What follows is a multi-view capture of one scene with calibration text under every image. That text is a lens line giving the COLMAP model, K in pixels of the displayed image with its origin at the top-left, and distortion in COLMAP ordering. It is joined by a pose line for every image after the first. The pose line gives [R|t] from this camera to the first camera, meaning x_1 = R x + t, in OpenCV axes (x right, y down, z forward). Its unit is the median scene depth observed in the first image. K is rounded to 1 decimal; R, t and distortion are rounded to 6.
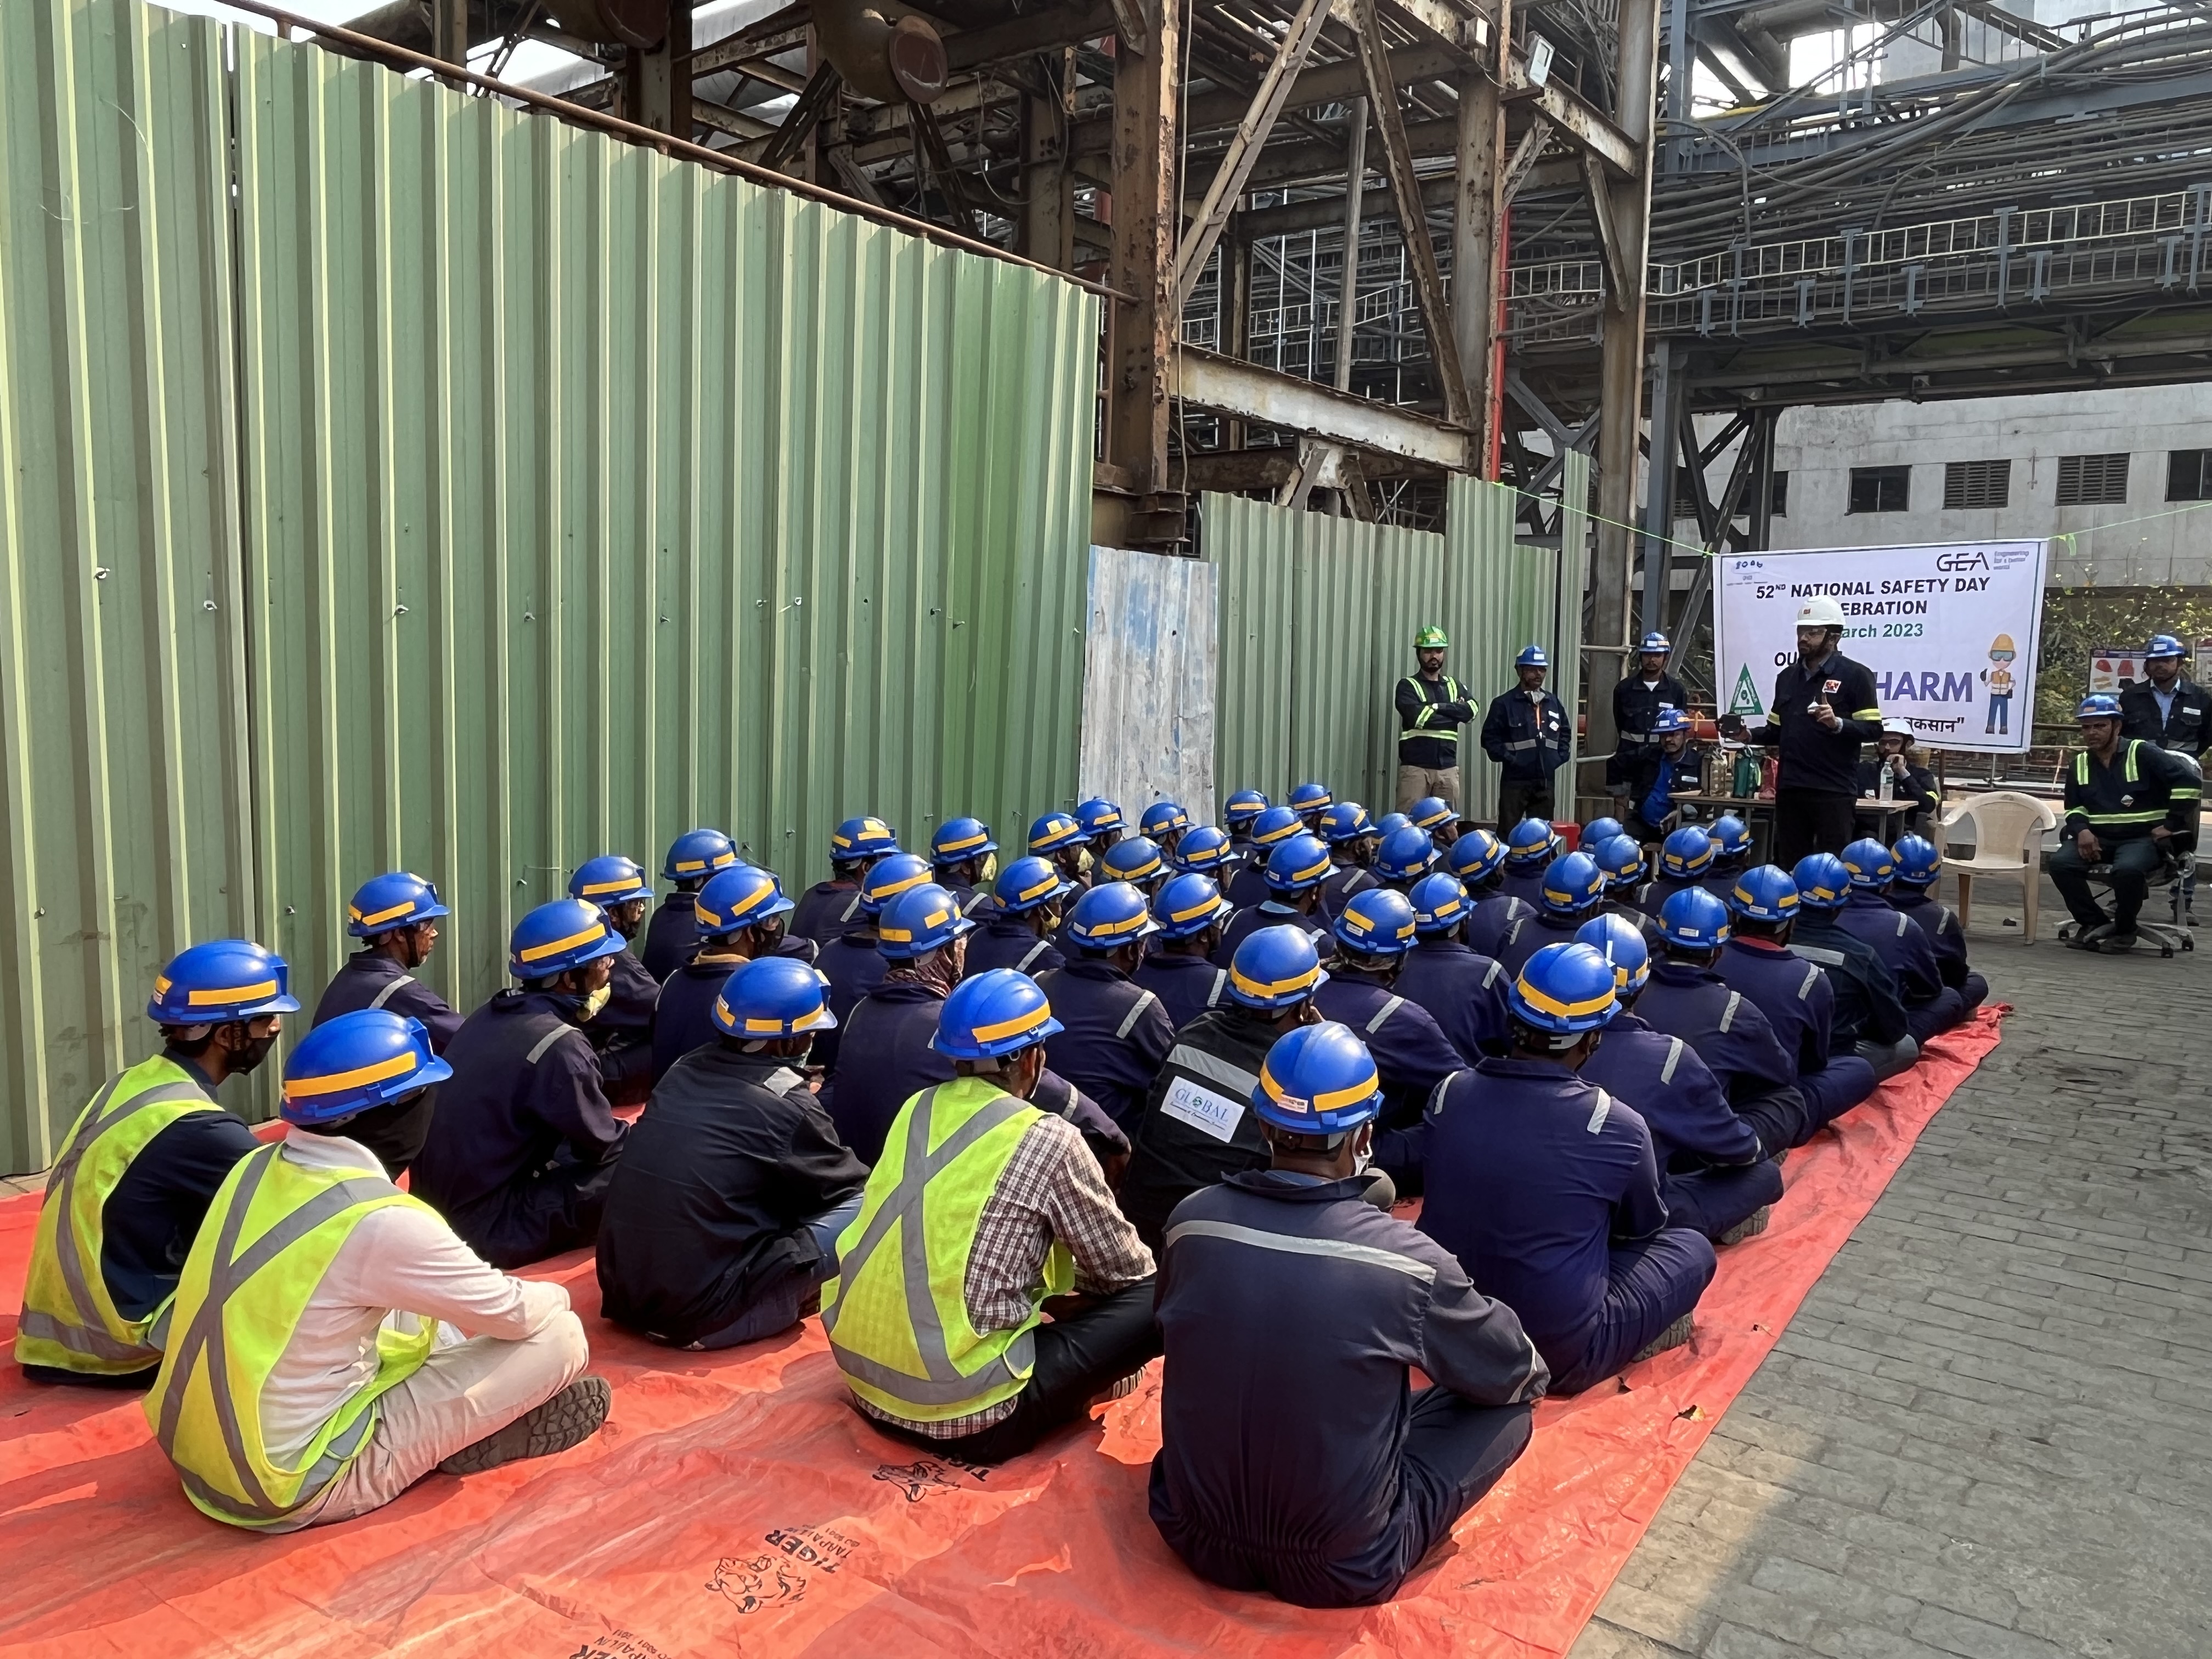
lens RADIAL K [[1624.7, 0, 1107.8], [0, 1624.7, 828.6], [0, 0, 1]] dist [0.001162, 0.001569]
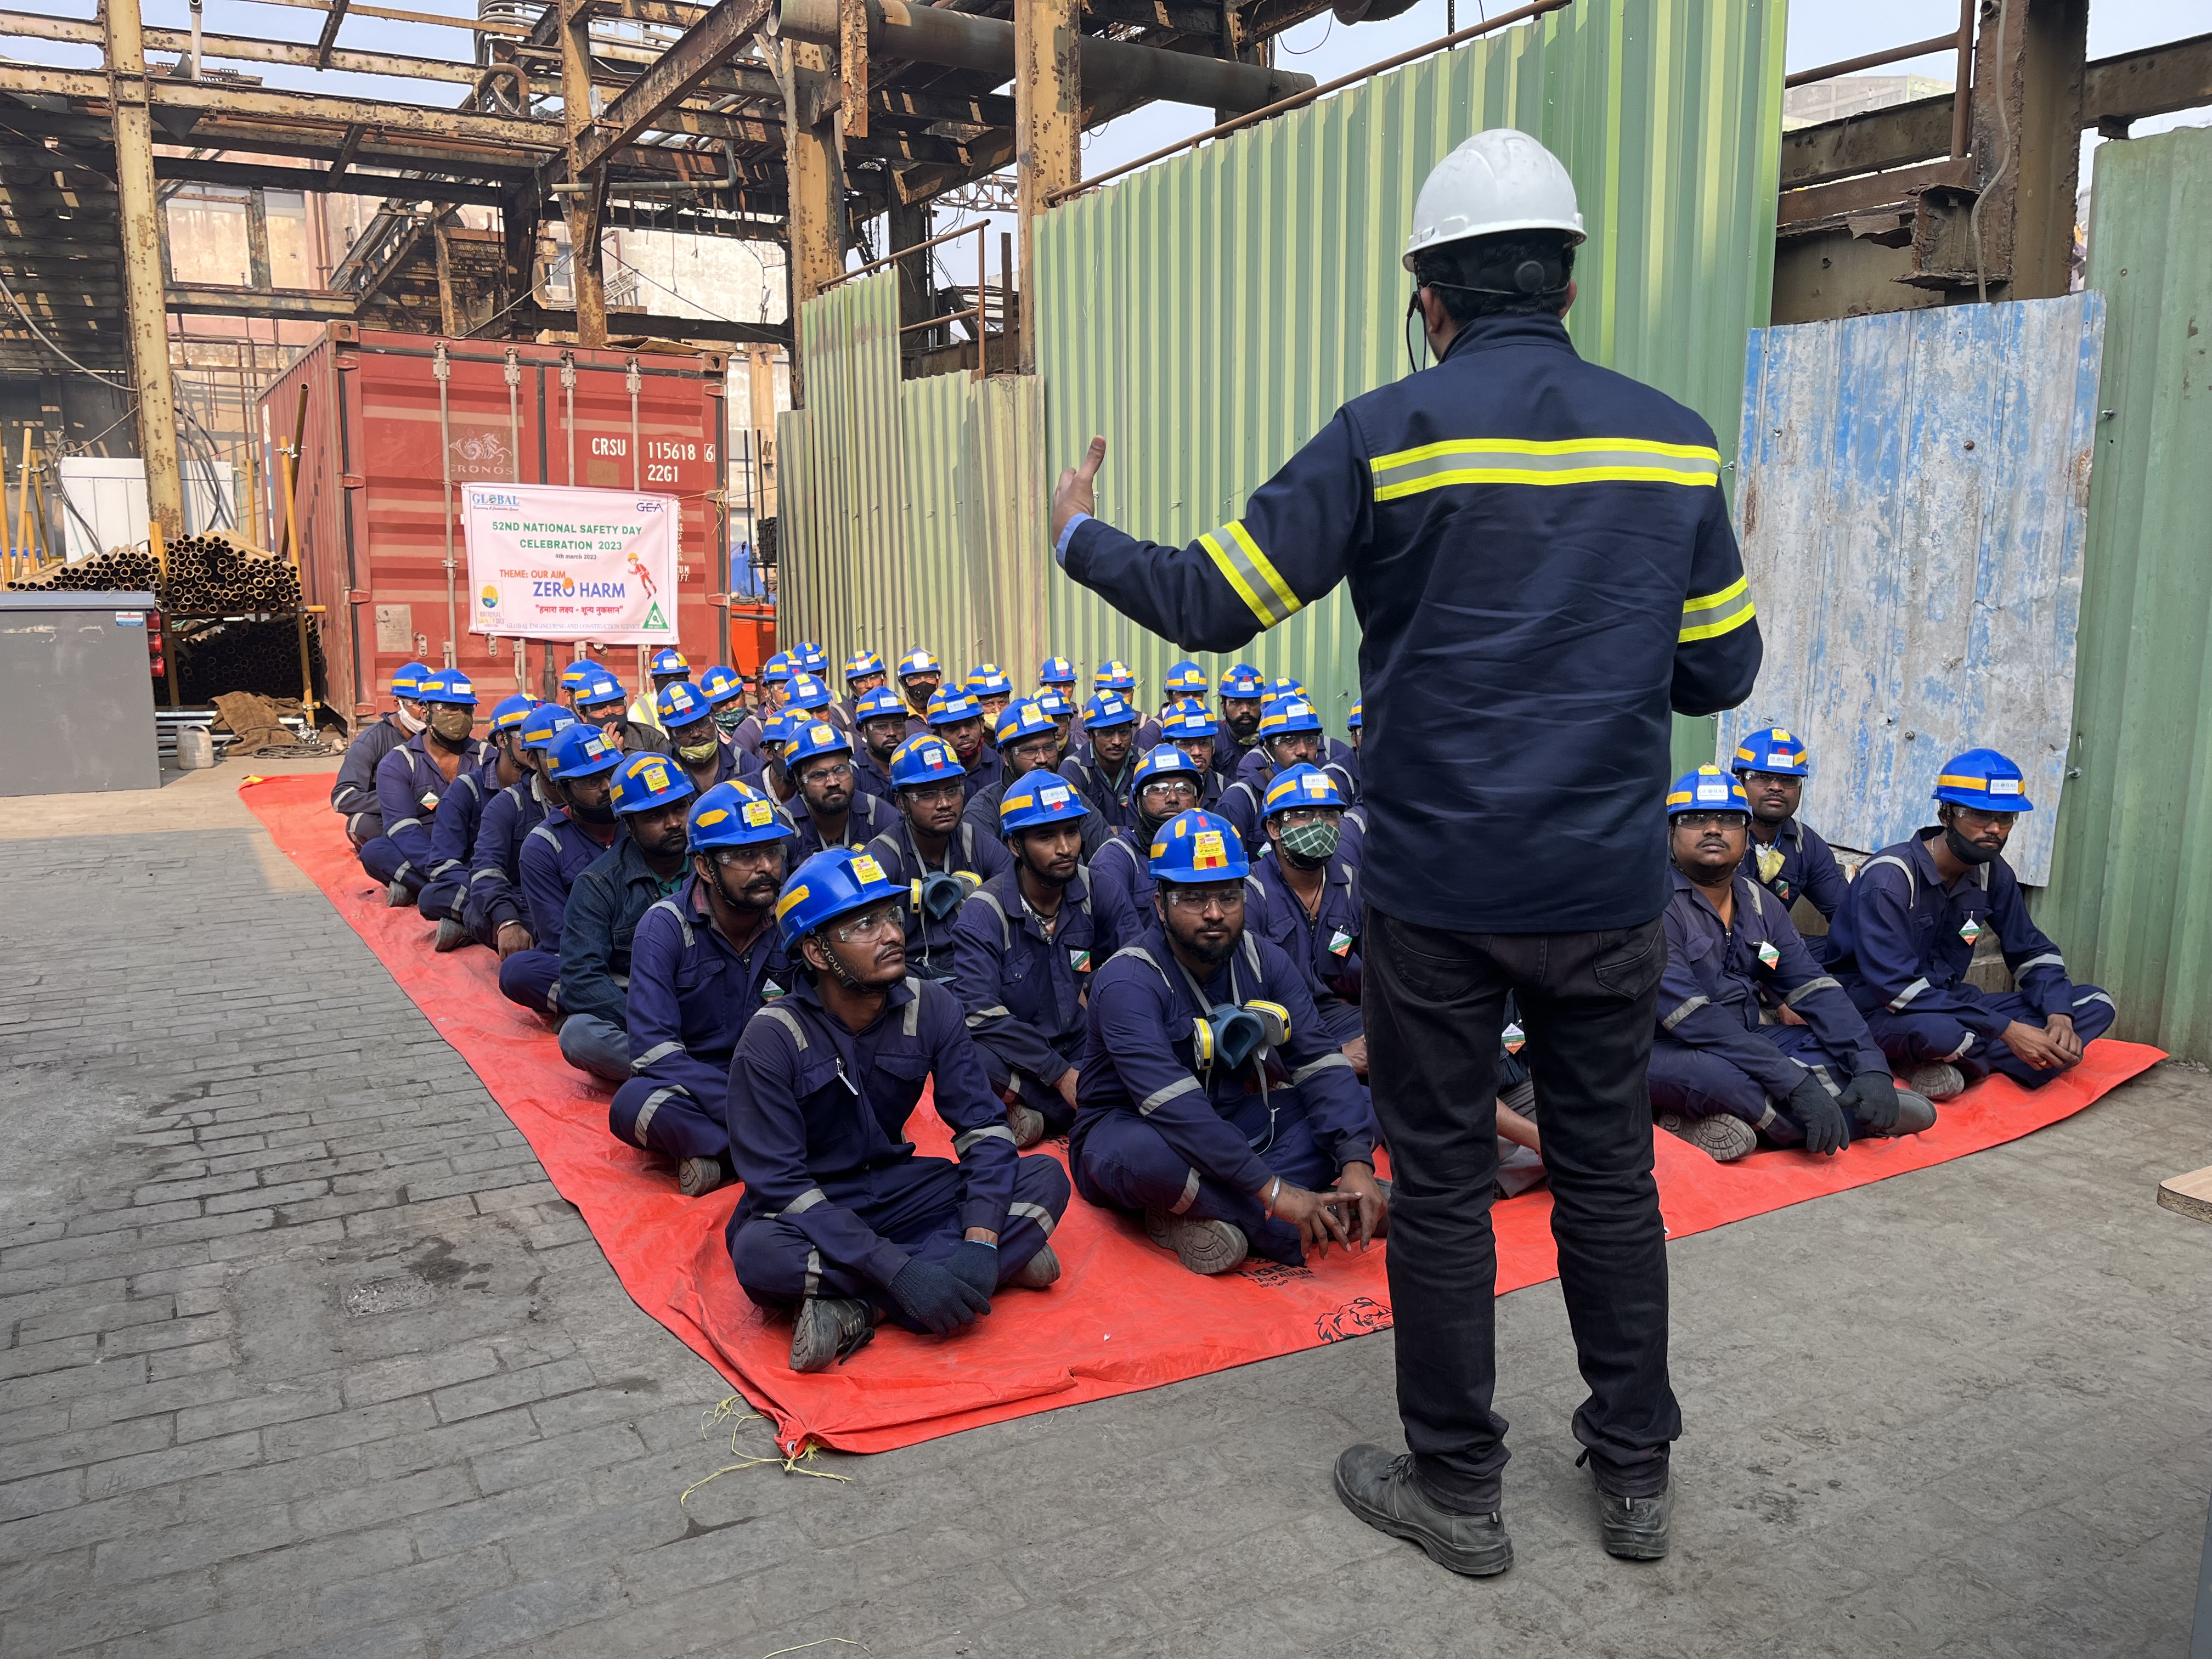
lens RADIAL K [[1668.4, 0, 1106.1], [0, 1668.4, 836.4], [0, 0, 1]] dist [0.037510, -0.021190]
pose [[-0.396978, 0.133626, -0.908049, 0.711145], [-0.095665, 0.977932, 0.185732, -0.072575], [0.912829, 0.160600, -0.375435, 1.006239]]
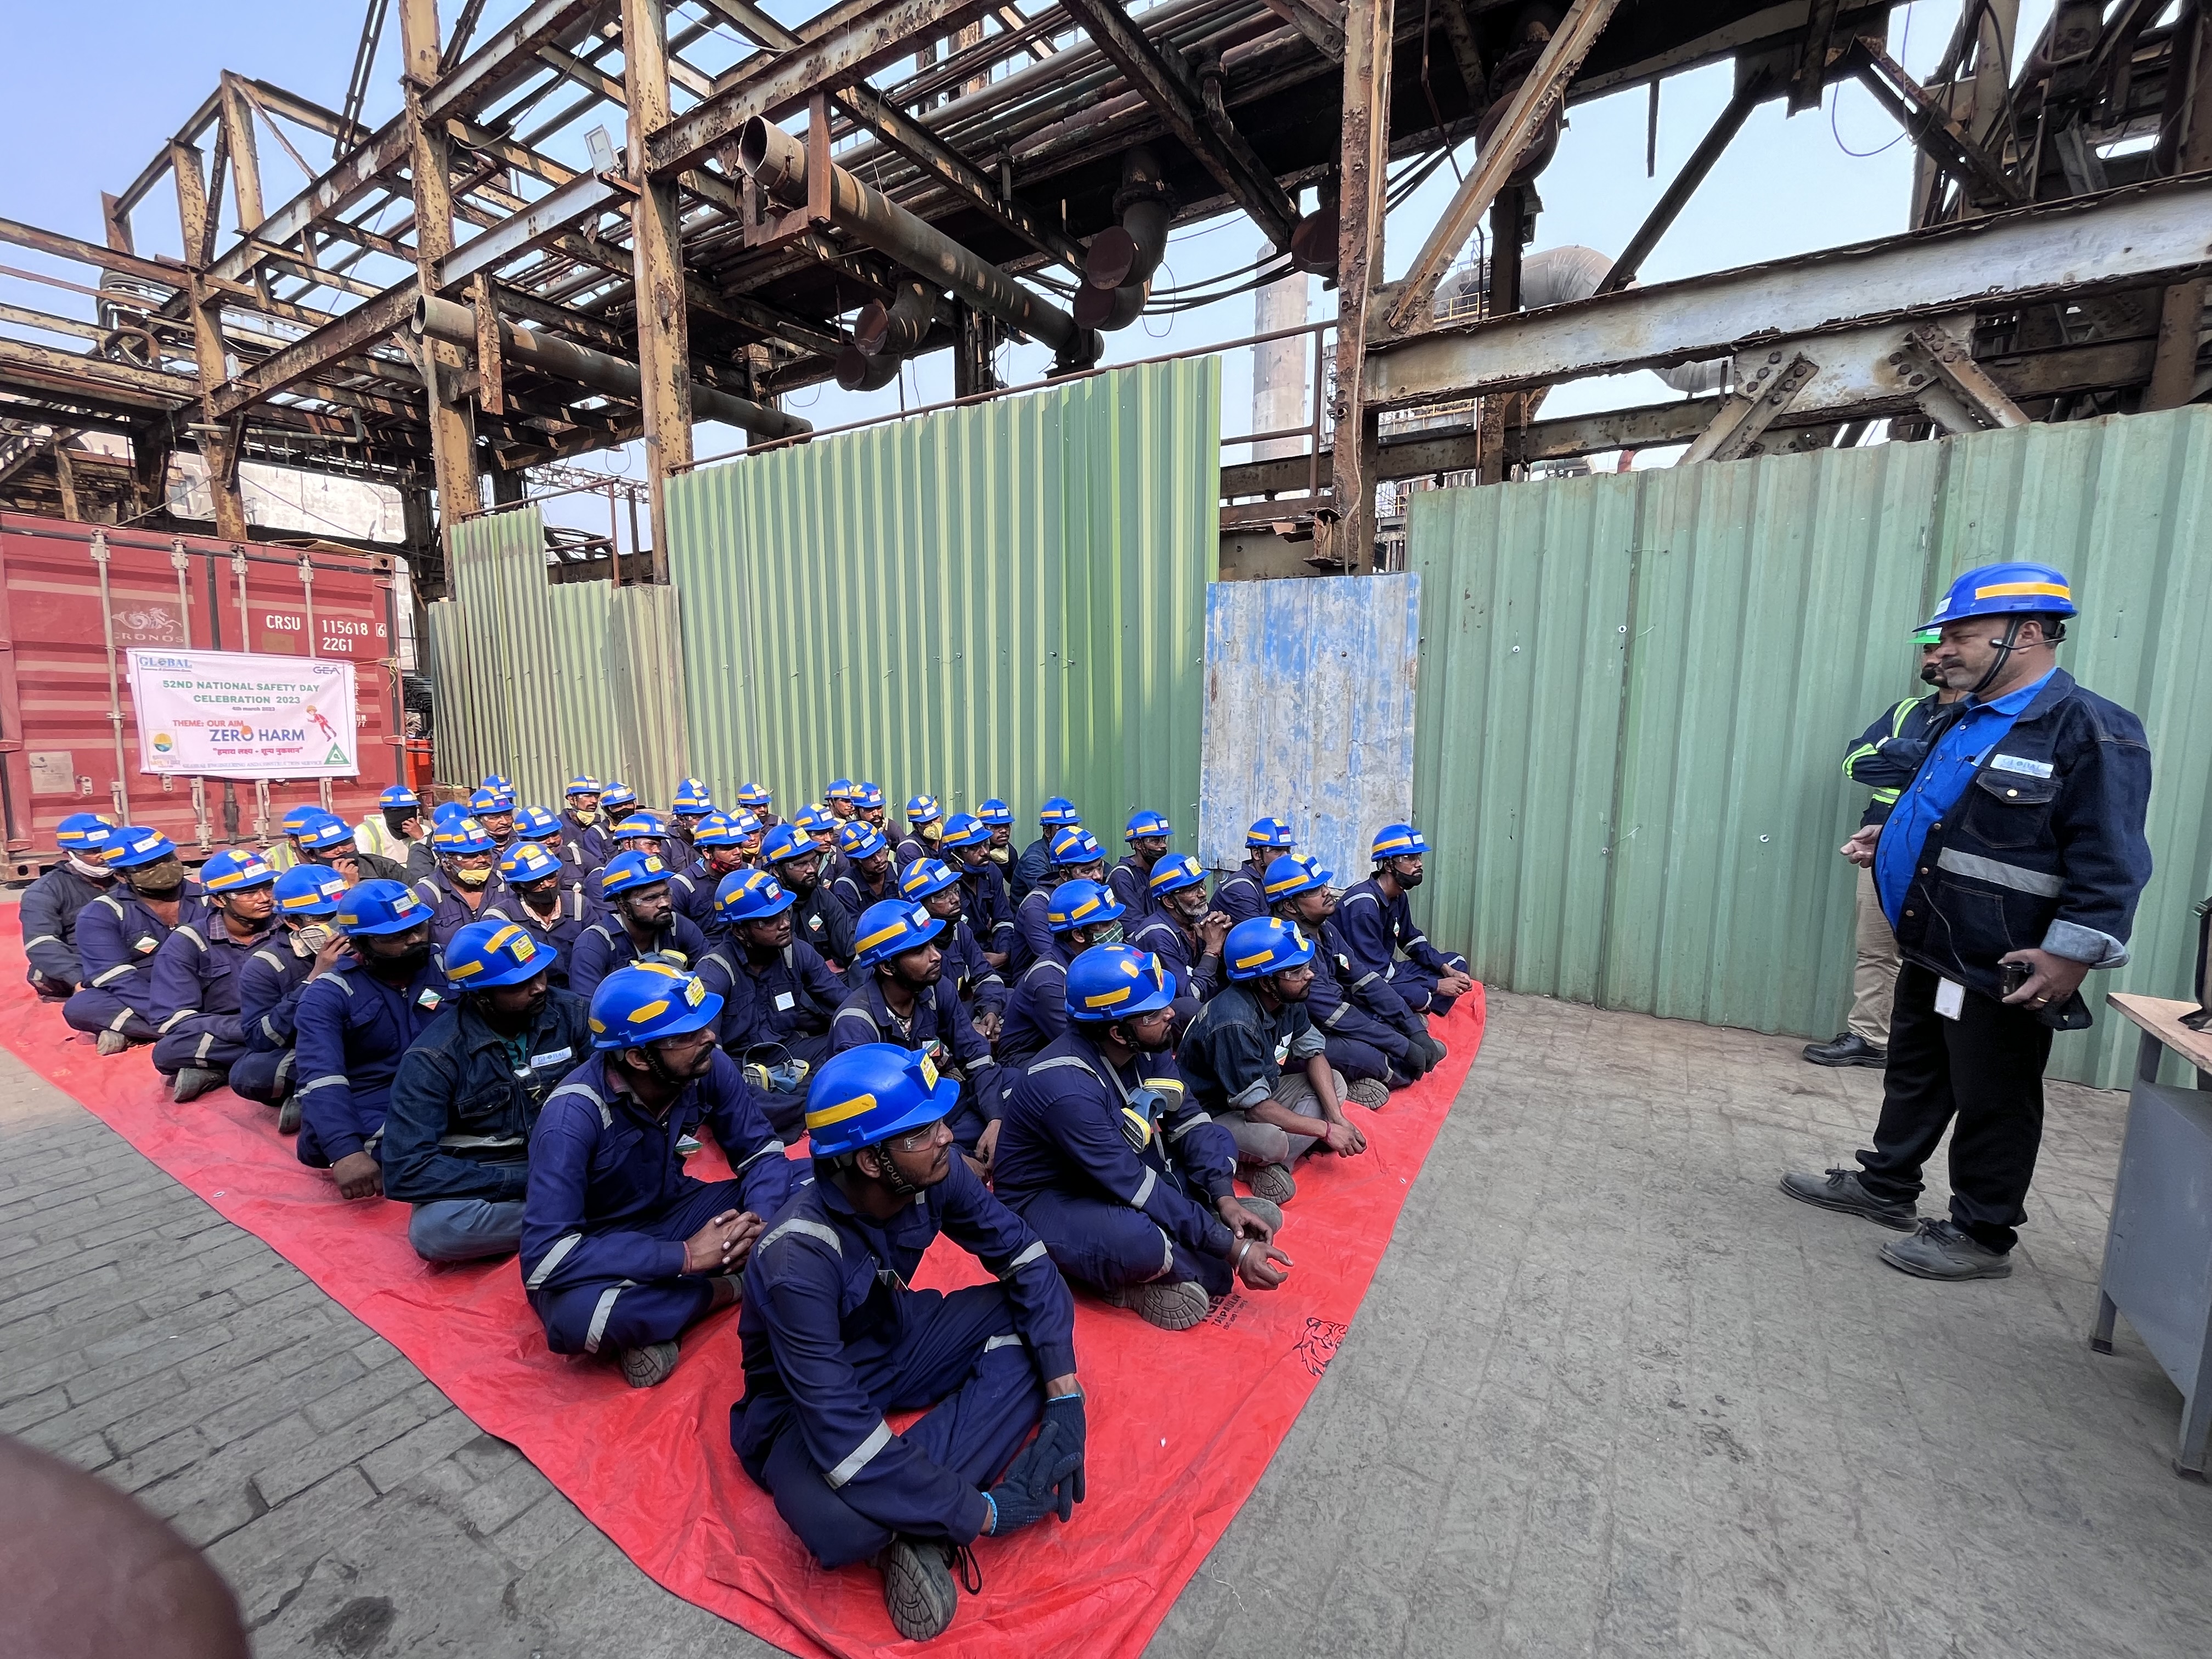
lens RADIAL K [[898.0, 0, 1106.2], [0, 898.0, 815.0], [0, 0, 1]] dist [-0.002498, 0.000052]
pose [[0.081305, 0.106398, -0.990994, 0.595771], [-0.096181, 0.990483, 0.098452, -0.066718], [0.992038, 0.087311, 0.090765, 0.849197]]
